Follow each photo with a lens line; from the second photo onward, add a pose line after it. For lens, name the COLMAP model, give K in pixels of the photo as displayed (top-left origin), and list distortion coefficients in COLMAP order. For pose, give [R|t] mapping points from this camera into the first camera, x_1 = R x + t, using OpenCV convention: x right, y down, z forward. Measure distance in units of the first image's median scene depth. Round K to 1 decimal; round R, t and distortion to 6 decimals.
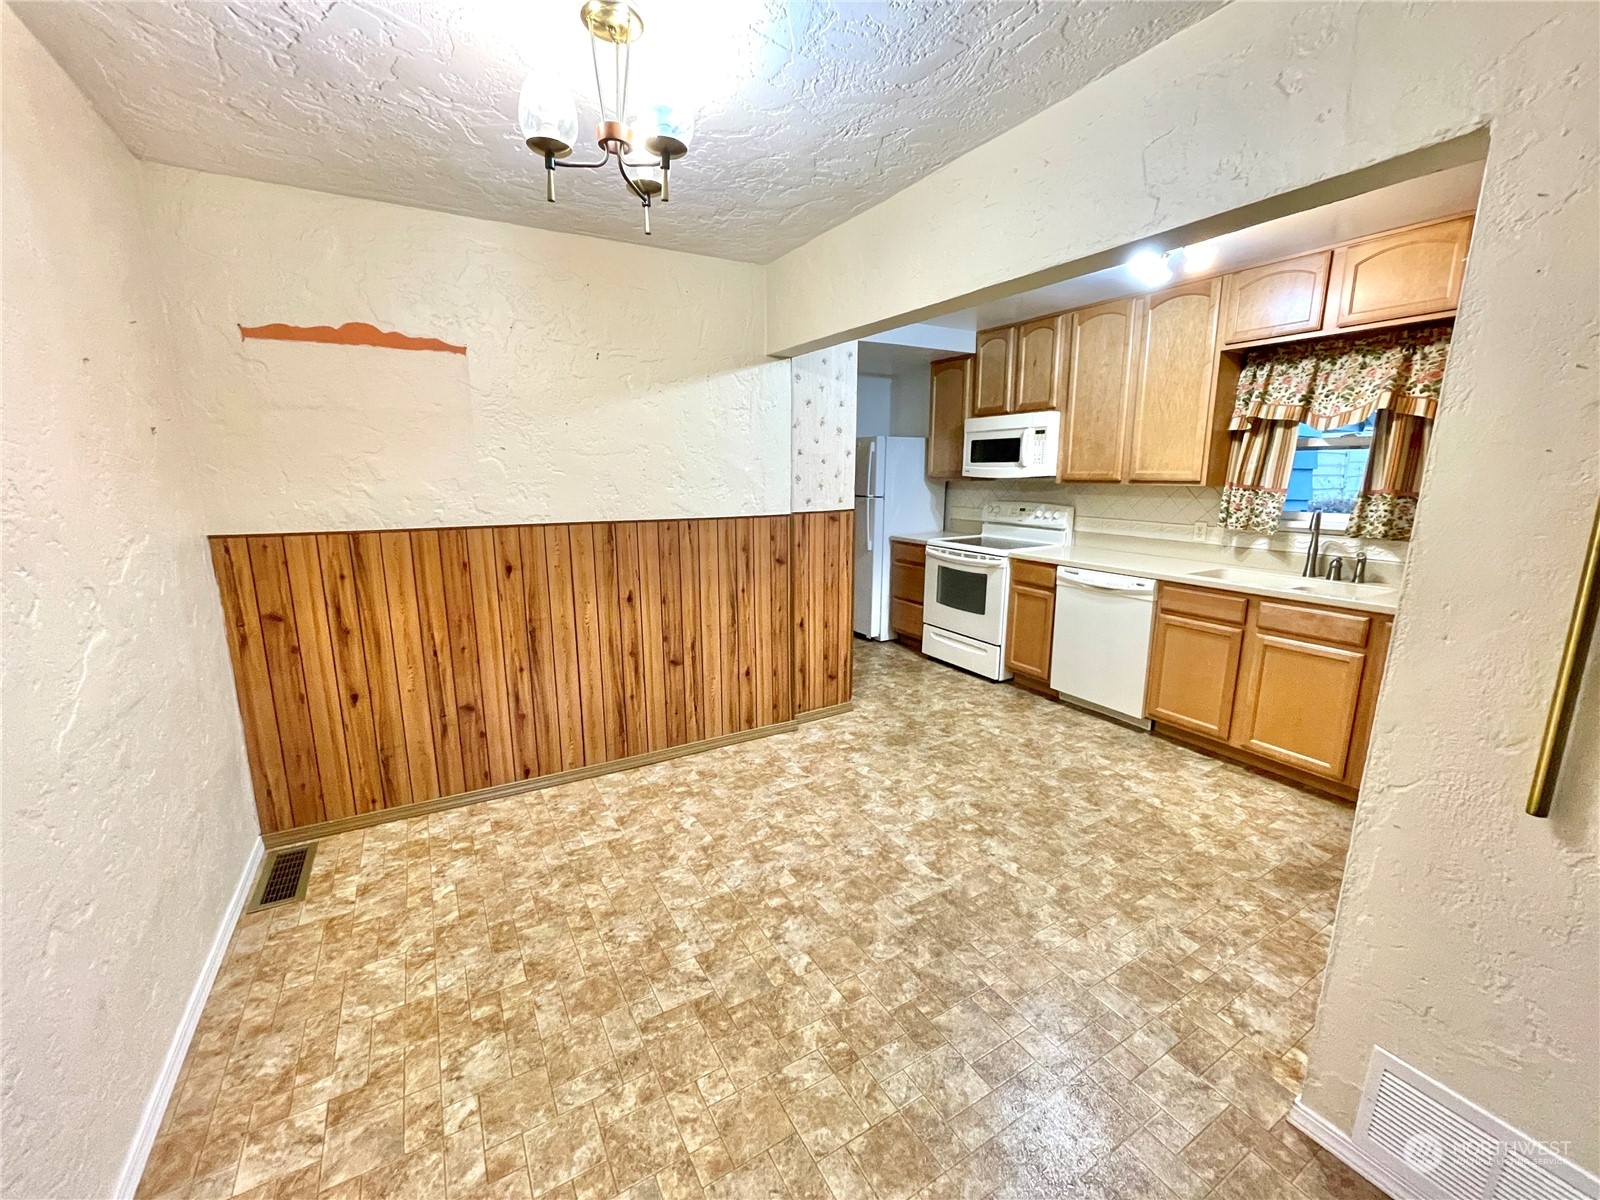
lens RADIAL K [[643.2, 0, 794.8], [0, 643.2, 600.1], [0, 0, 1]] dist [-0.006996, -0.000246]
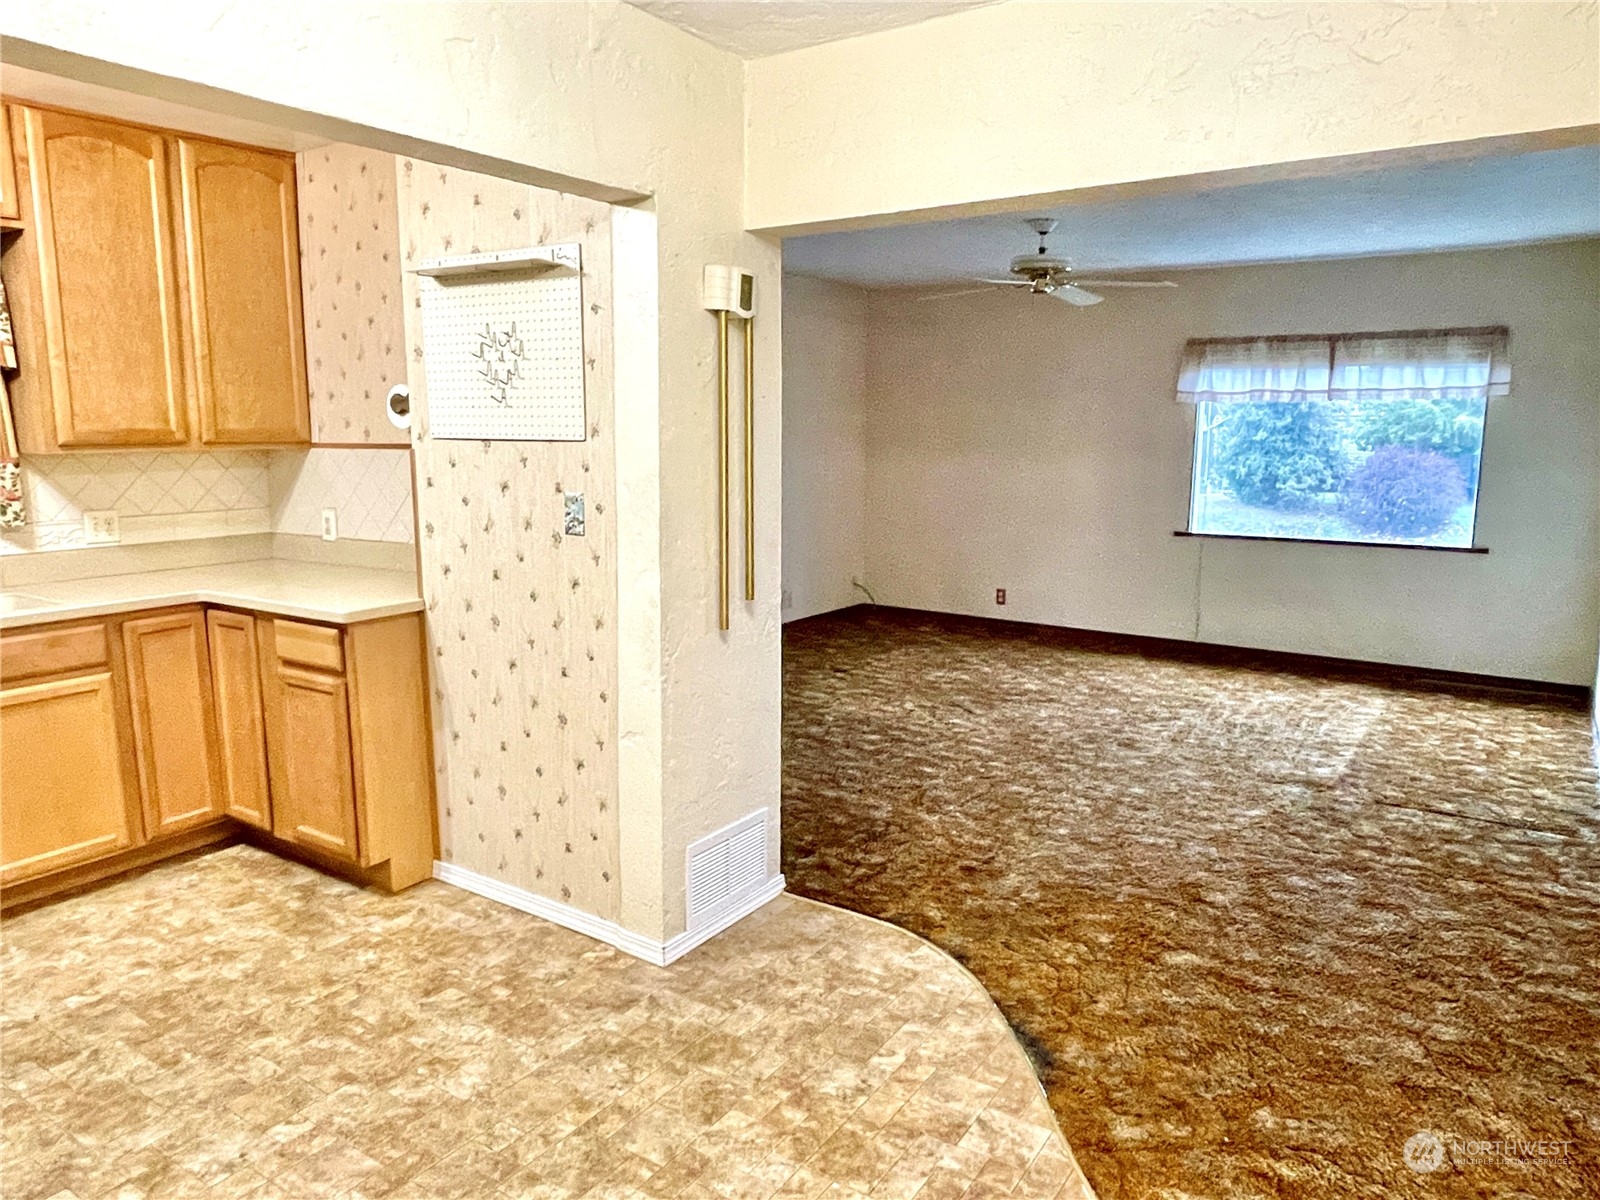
lens RADIAL K [[1090.5, 0, 798.4], [0, 1090.5, 598.0], [0, 0, 1]] dist [0.001356, -0.015615]
pose [[-0.444723, -0.139813, 0.884689, -0.542344], [0.178990, 0.953944, 0.240734, -0.098253], [-0.877601, 0.265410, -0.399216, 0.464041]]
